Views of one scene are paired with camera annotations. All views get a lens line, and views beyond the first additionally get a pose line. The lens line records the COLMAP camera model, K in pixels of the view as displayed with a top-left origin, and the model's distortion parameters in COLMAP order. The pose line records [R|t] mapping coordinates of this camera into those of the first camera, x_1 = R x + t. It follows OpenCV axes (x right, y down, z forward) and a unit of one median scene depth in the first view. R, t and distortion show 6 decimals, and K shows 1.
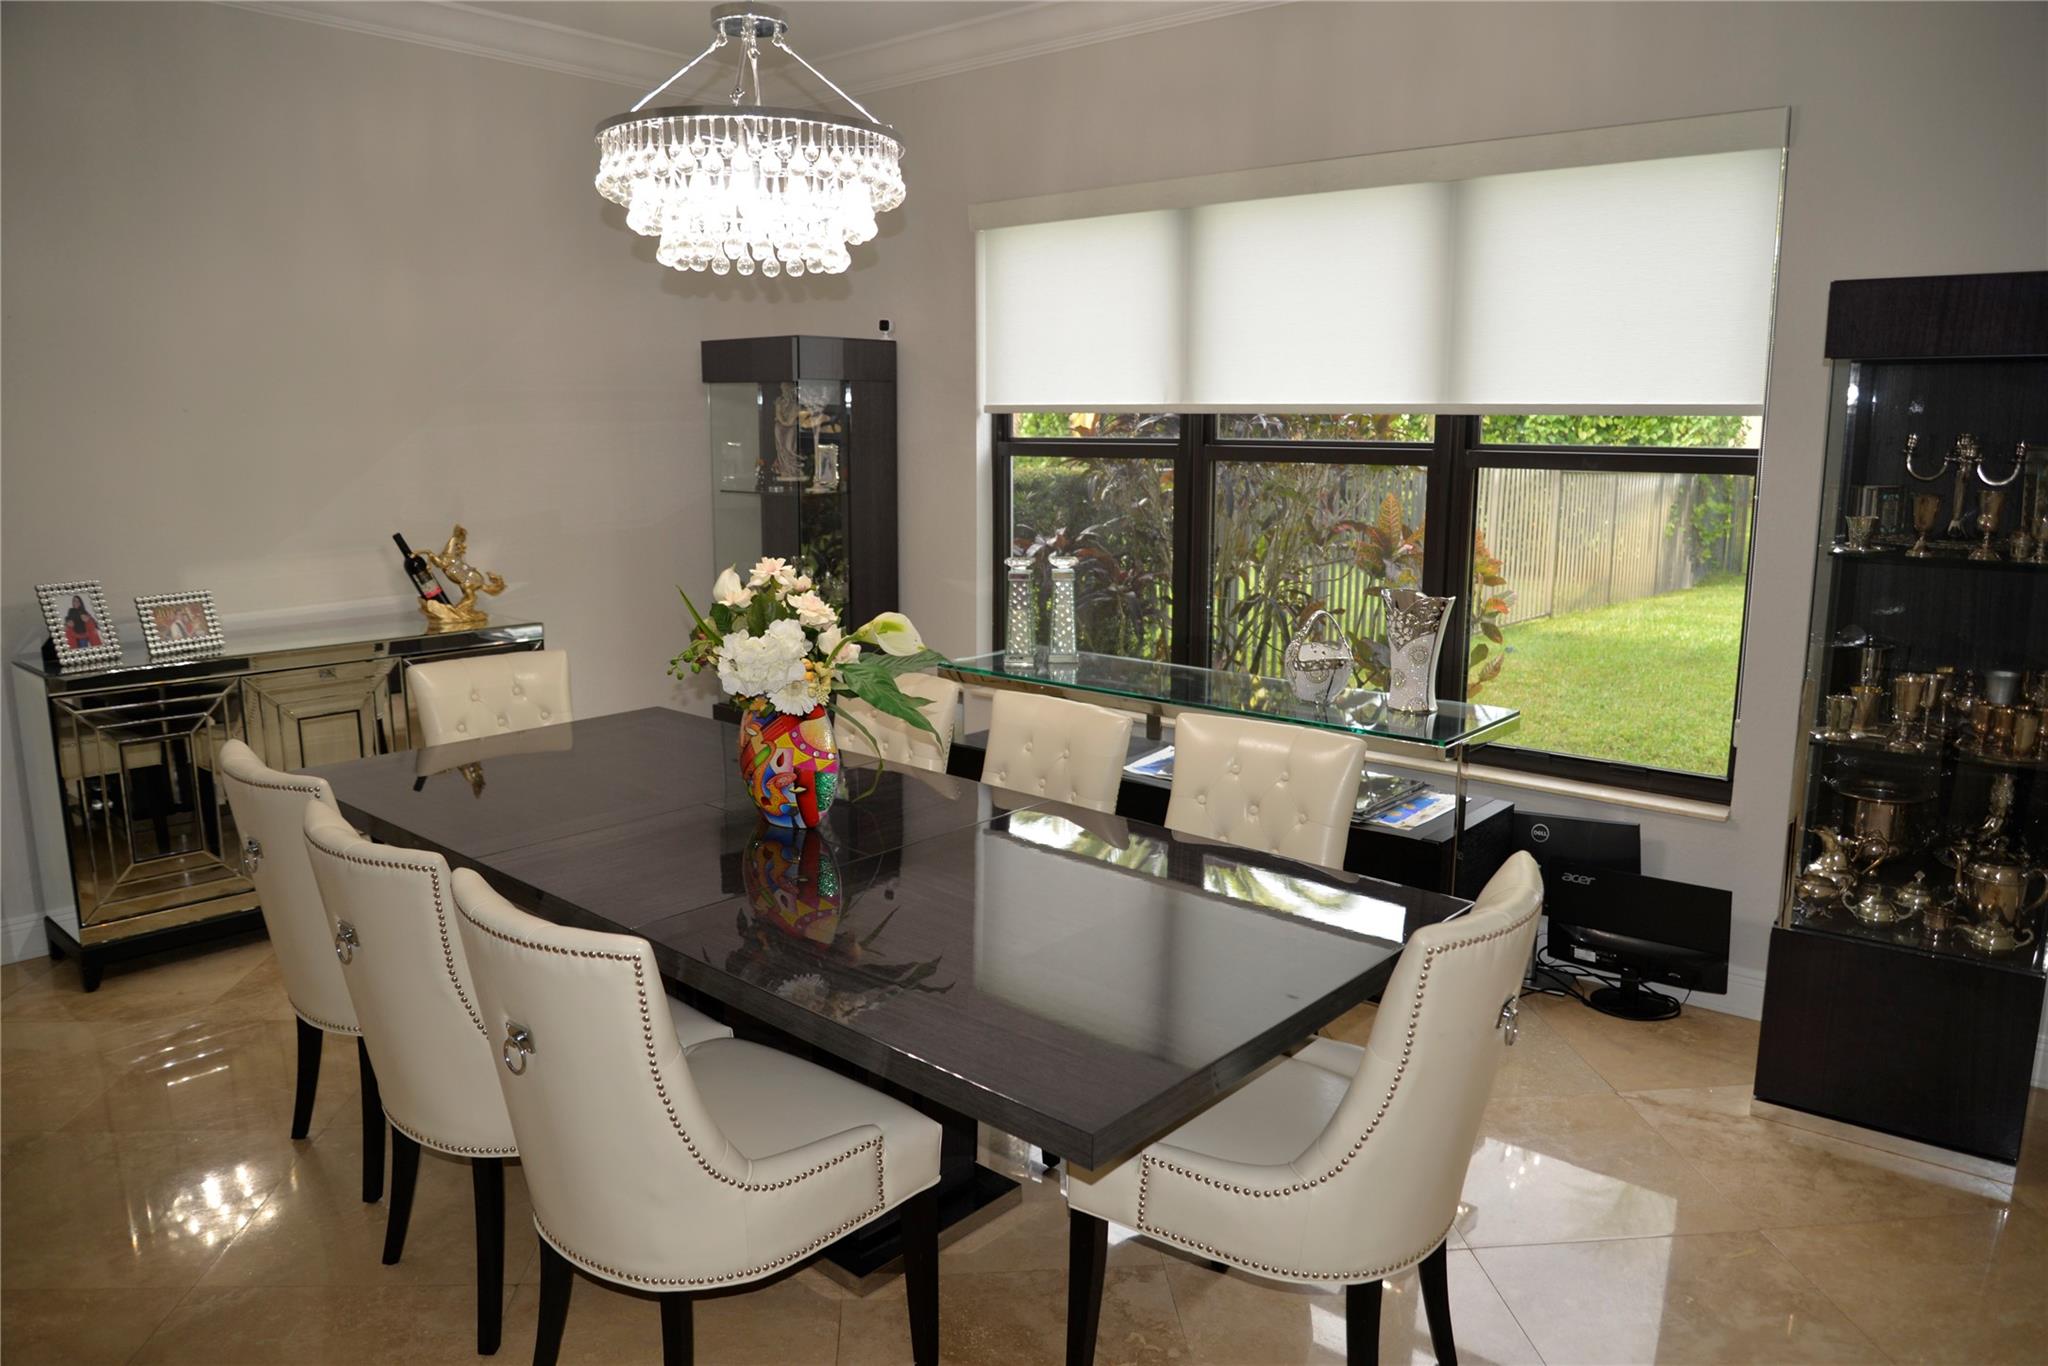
lens RADIAL K [[1406.8, 0, 1024.0], [0, 1406.8, 683.0], [0, 0, 1]] dist [-0.070498, 0.024388]
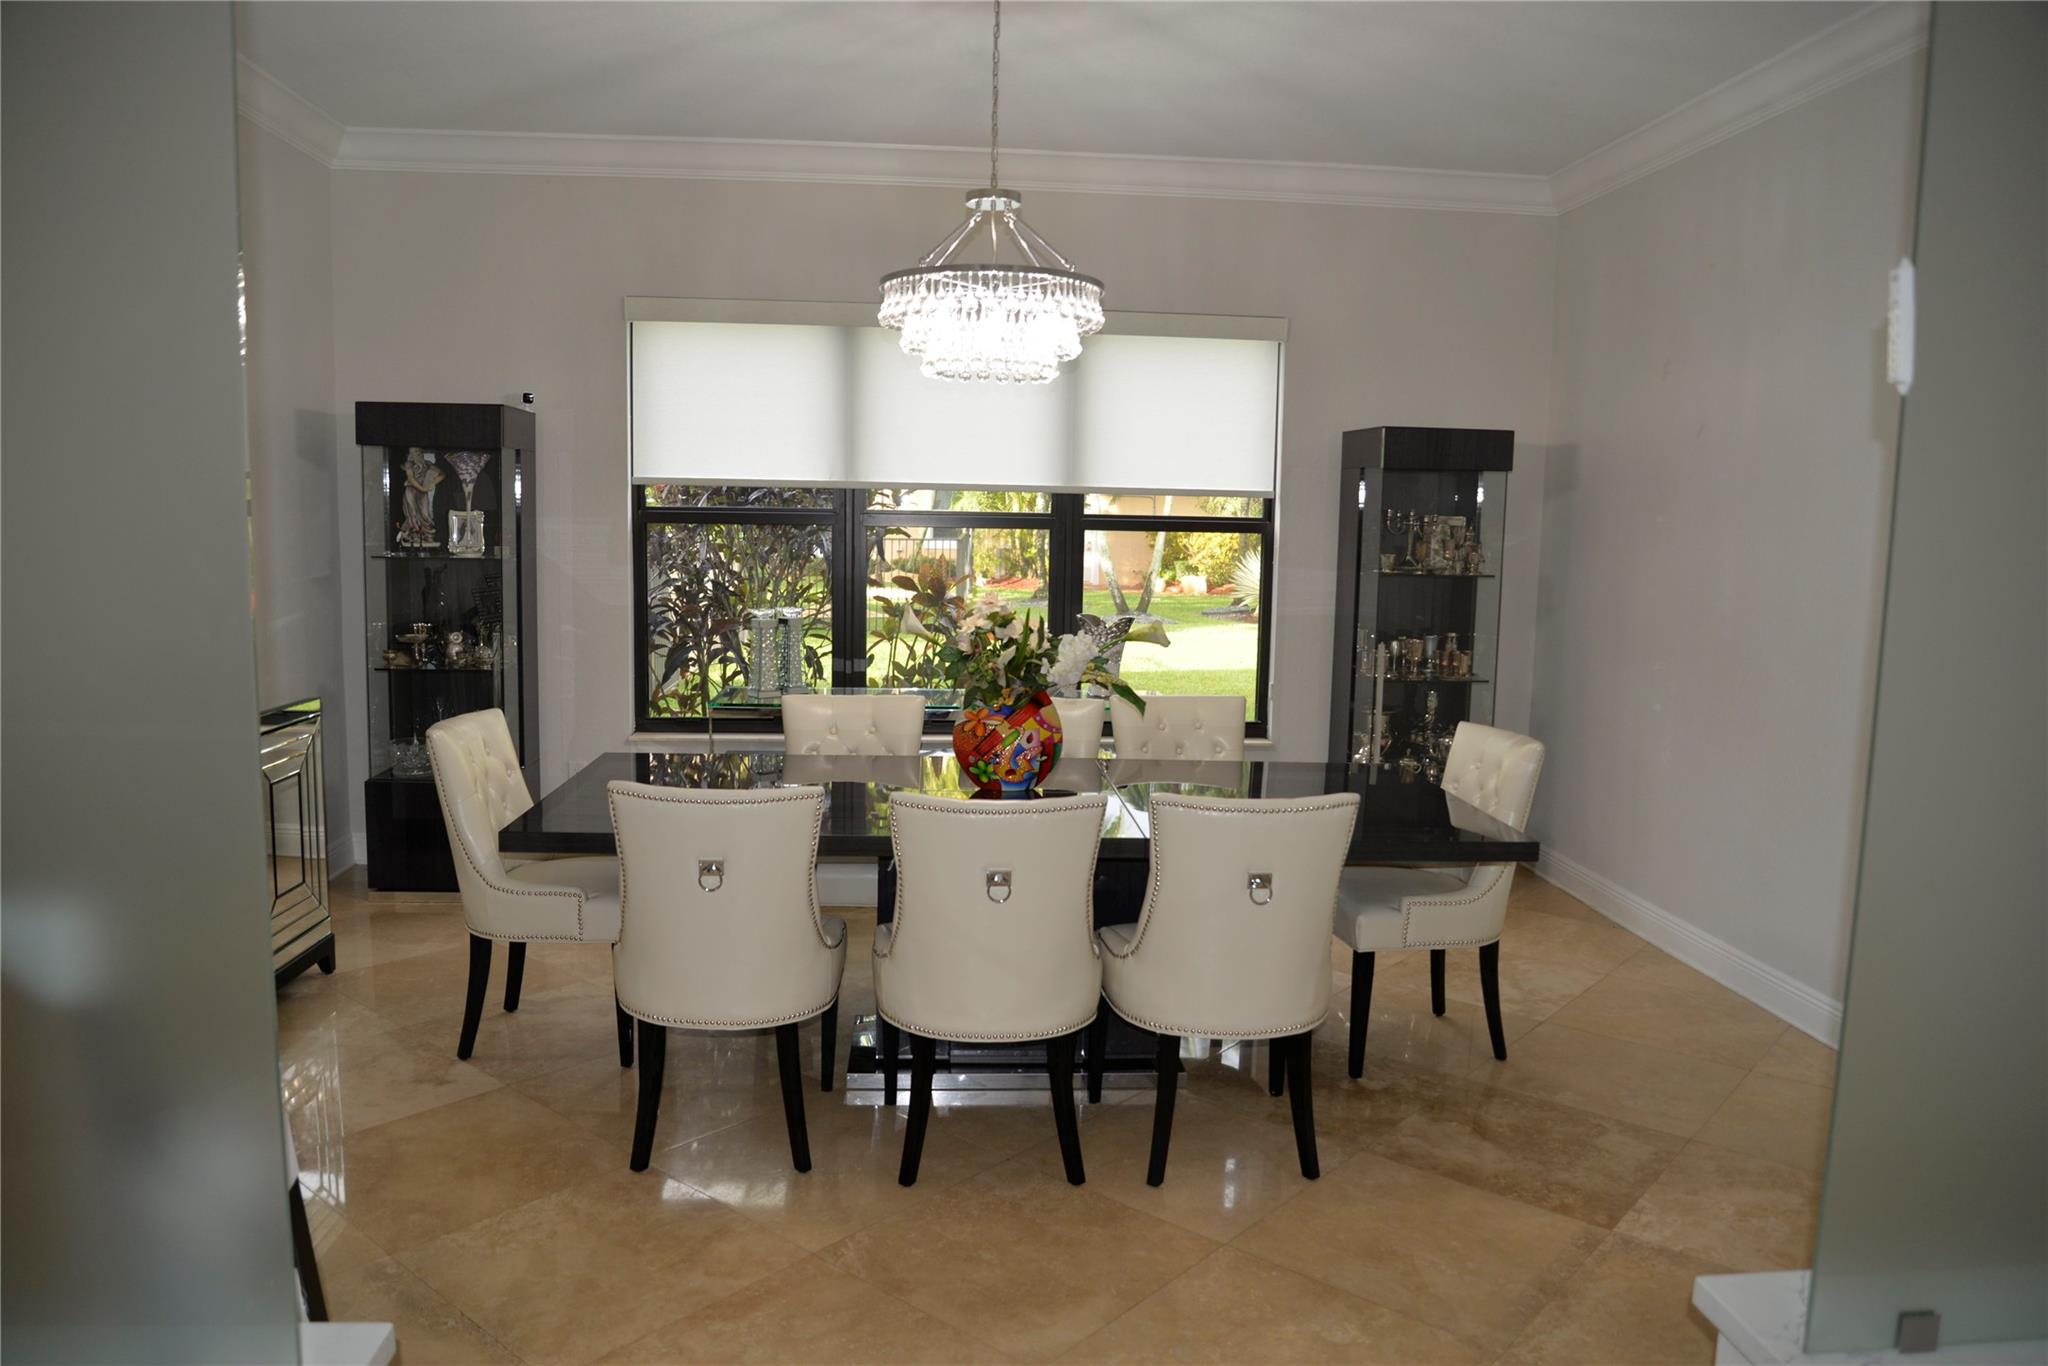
lens RADIAL K [[1406.8, 0, 1024.0], [0, 1406.8, 683.0], [0, 0, 1]] dist [-0.070498, 0.024388]
pose [[0.708687, -0.072436, 0.701795, -0.746304], [0.110873, 0.993790, -0.009388, 0.009375], [-0.696757, 0.084463, 0.712318, 0.022004]]
